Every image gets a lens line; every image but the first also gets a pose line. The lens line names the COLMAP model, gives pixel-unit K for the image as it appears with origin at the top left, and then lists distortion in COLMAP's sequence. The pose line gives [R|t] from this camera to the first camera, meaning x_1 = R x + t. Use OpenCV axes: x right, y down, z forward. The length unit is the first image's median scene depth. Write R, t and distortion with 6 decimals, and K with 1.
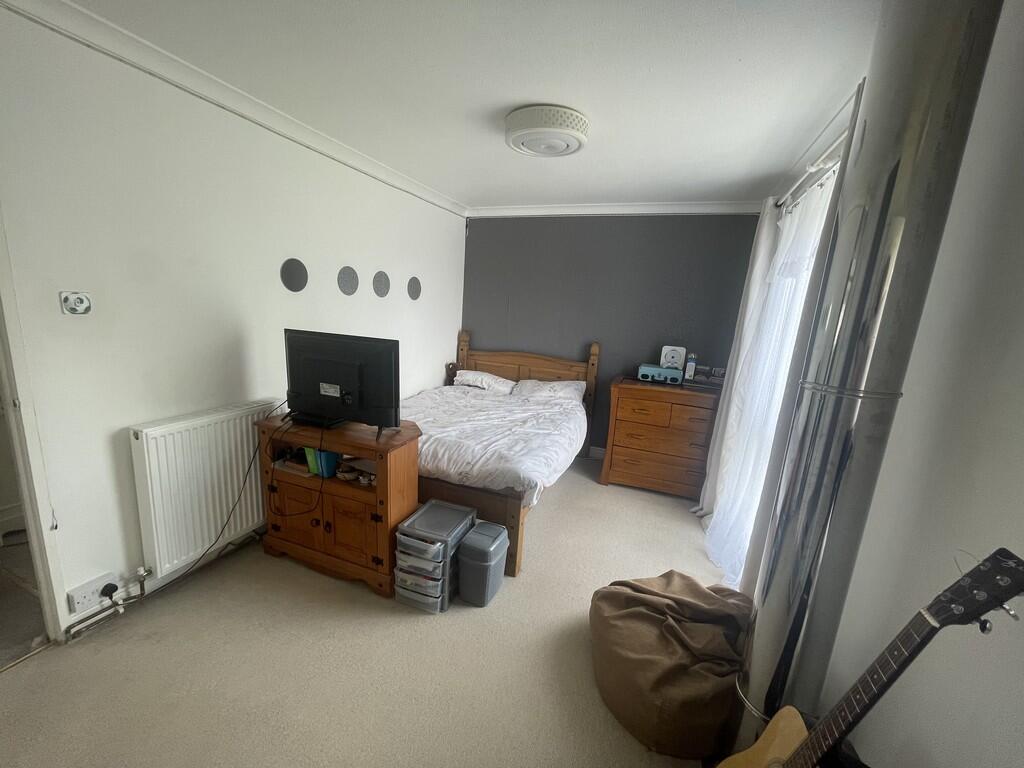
lens RADIAL K [[409.6, 0, 516.5], [0, 409.6, 384.3], [0, 0, 1]] dist [-0.004609, 0.000550]
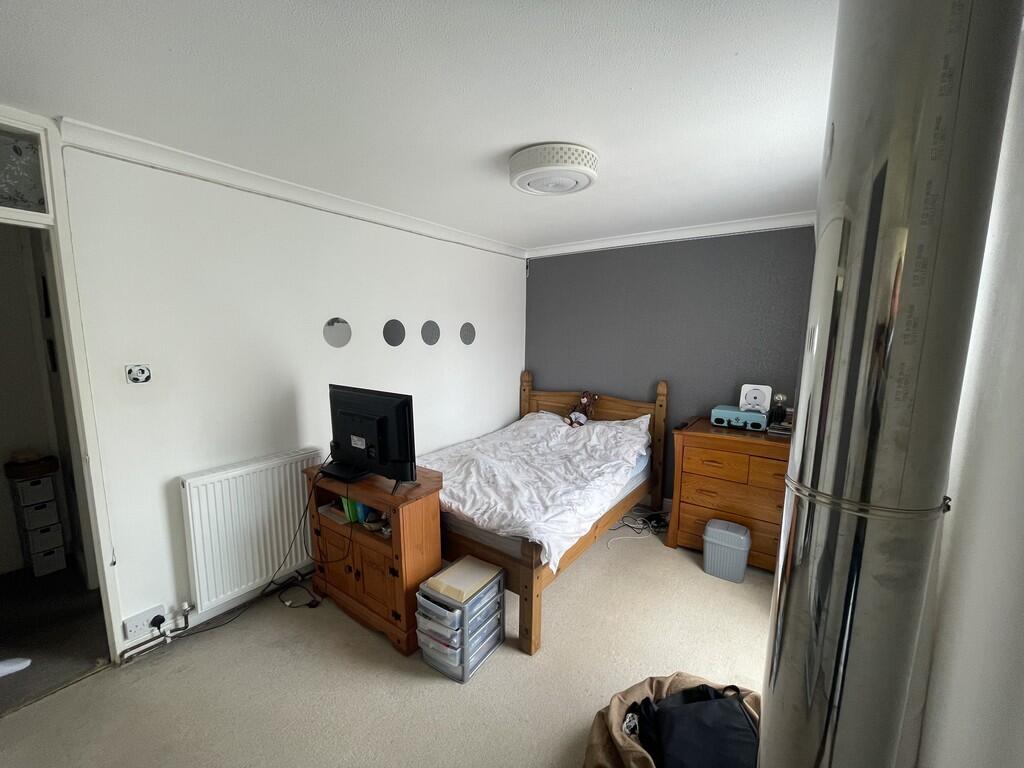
lens RADIAL K [[409.6, 0, 508.5], [0, 409.6, 387.7], [0, 0, 1]] dist [-0.004609, 0.000550]
pose [[0.963805, -0.018577, -0.265958, 0.191024], [0.000532, 0.997701, -0.067763, -0.050384], [0.266606, 0.065169, 0.961600, 0.090454]]
